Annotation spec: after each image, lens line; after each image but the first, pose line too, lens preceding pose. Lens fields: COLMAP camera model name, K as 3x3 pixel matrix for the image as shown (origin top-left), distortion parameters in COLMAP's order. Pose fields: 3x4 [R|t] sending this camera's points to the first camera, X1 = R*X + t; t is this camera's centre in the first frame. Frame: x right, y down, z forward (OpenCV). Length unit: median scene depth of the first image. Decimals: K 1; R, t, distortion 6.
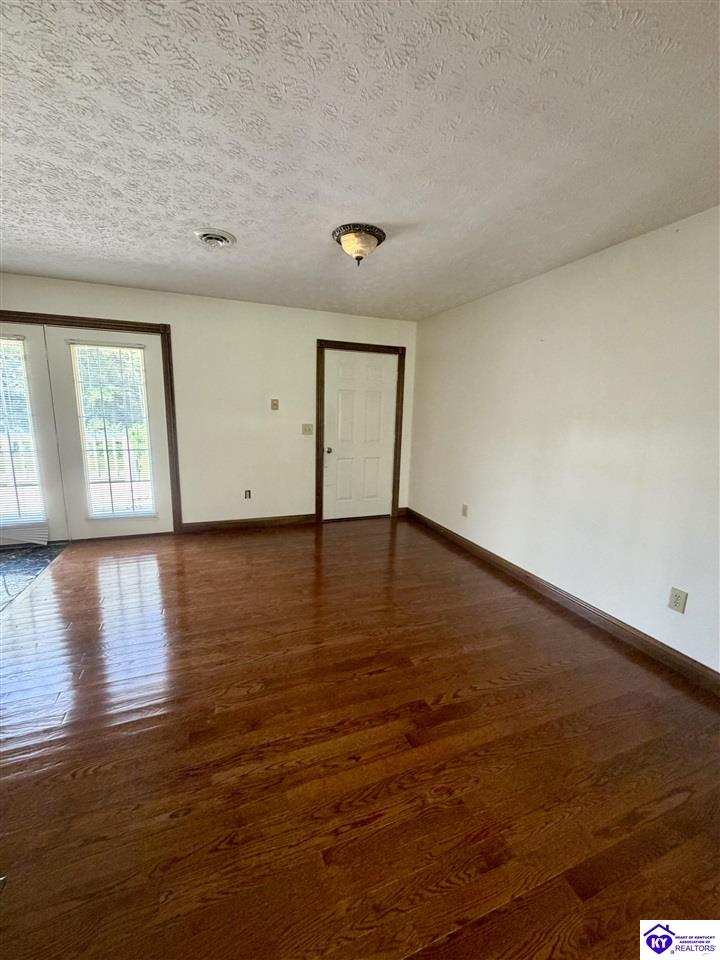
lens RADIAL K [[384.3, 0, 360.0], [0, 384.3, 480.0], [0, 0, 1]] dist [-0.002236, 0.000883]
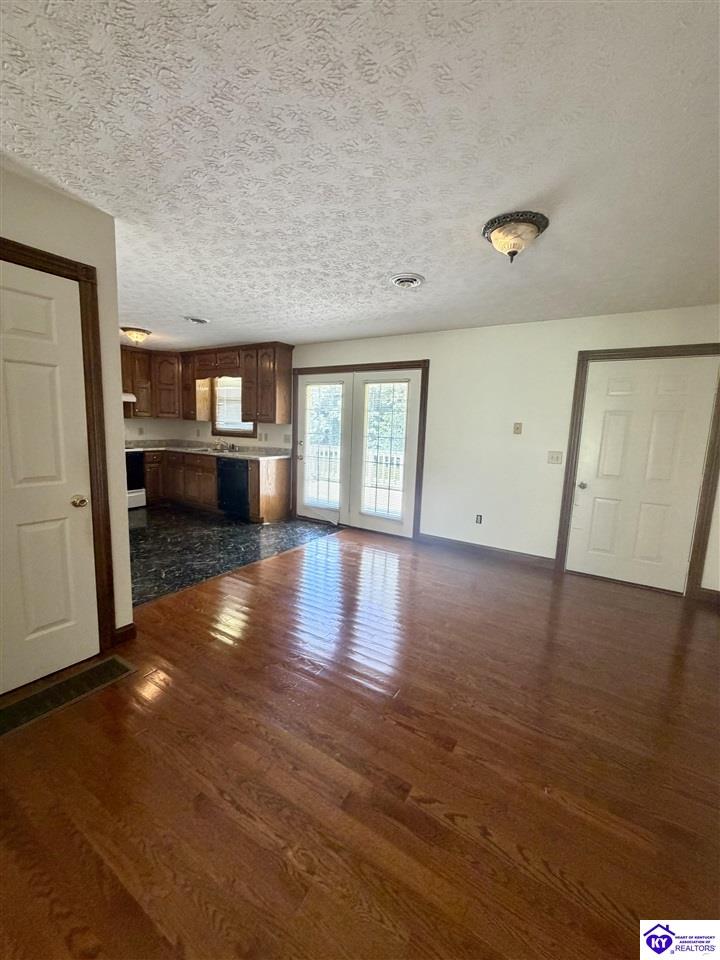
lens RADIAL K [[384.3, 0, 360.0], [0, 384.3, 480.0], [0, 0, 1]] dist [-0.002236, 0.000883]
pose [[0.602290, 0.107760, -0.790971, 0.429846], [-0.167711, 0.985814, 0.006601, -0.024662], [0.780461, 0.128679, 0.611818, 0.228228]]
